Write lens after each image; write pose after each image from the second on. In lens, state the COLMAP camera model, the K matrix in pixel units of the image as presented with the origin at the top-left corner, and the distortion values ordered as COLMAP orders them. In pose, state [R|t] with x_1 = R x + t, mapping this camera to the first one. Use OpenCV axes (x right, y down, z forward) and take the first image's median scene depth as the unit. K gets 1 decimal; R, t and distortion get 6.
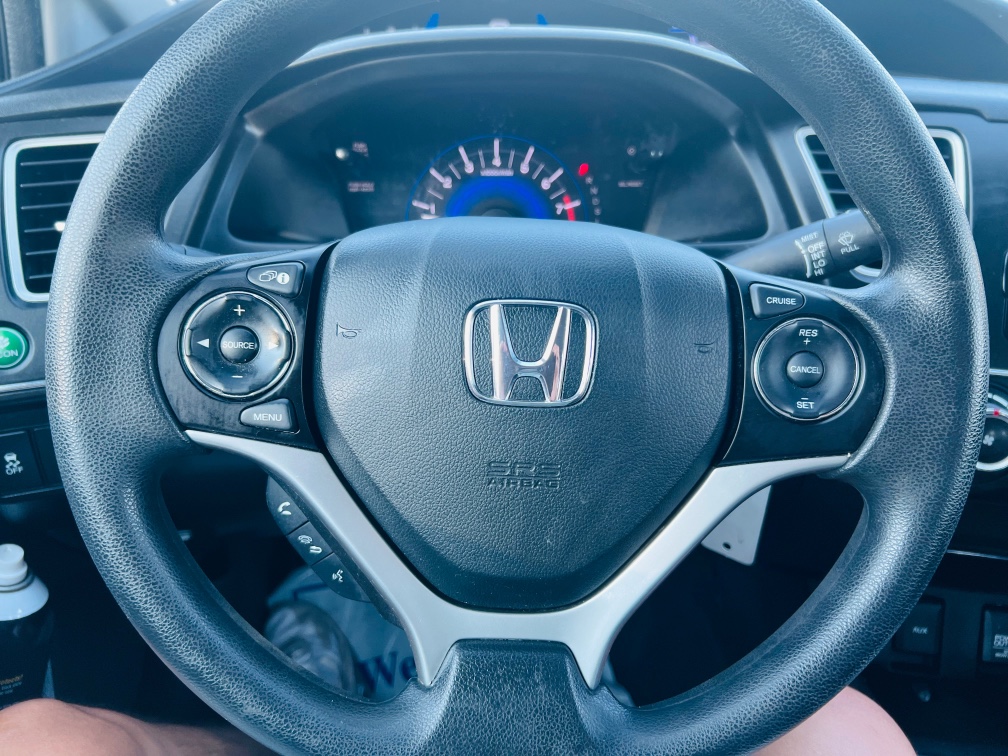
lens RADIAL K [[803.1, 0, 504.0], [0, 803.1, 378.0], [0, 0, 1]] dist [0.008531, -0.002310]
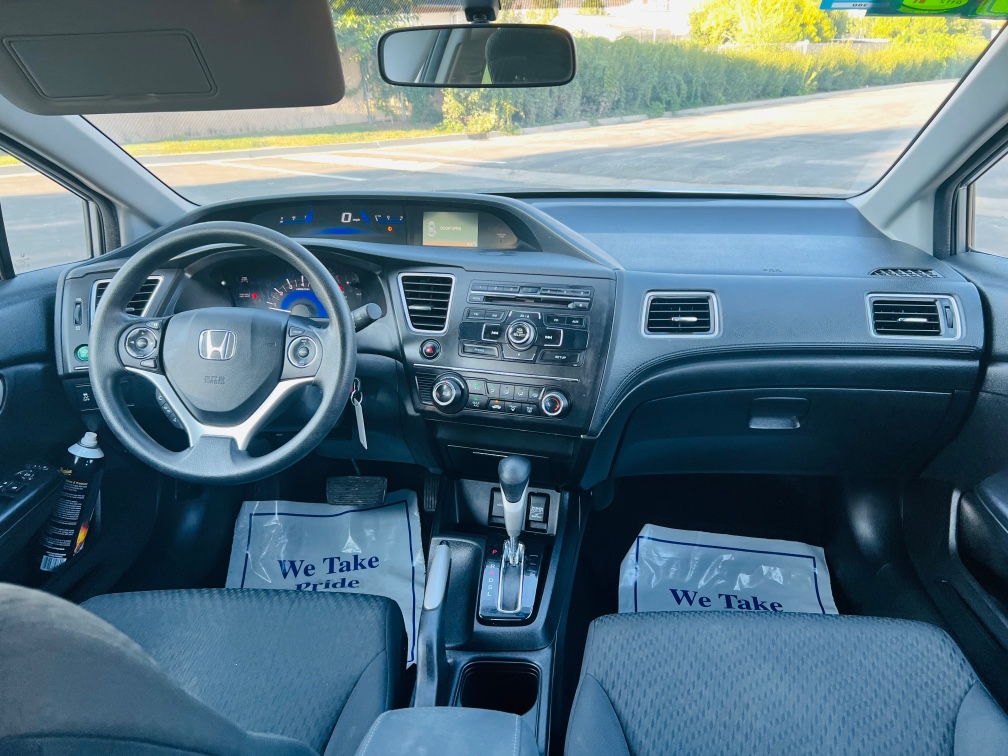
lens RADIAL K [[803.1, 0, 504.0], [0, 803.1, 378.0], [0, 0, 1]] dist [0.008531, -0.002310]
pose [[0.990538, 0.008322, -0.136985, 1.676718], [-0.024524, 0.992828, -0.117011, 0.470509], [0.135028, 0.119263, 0.983638, -2.166135]]
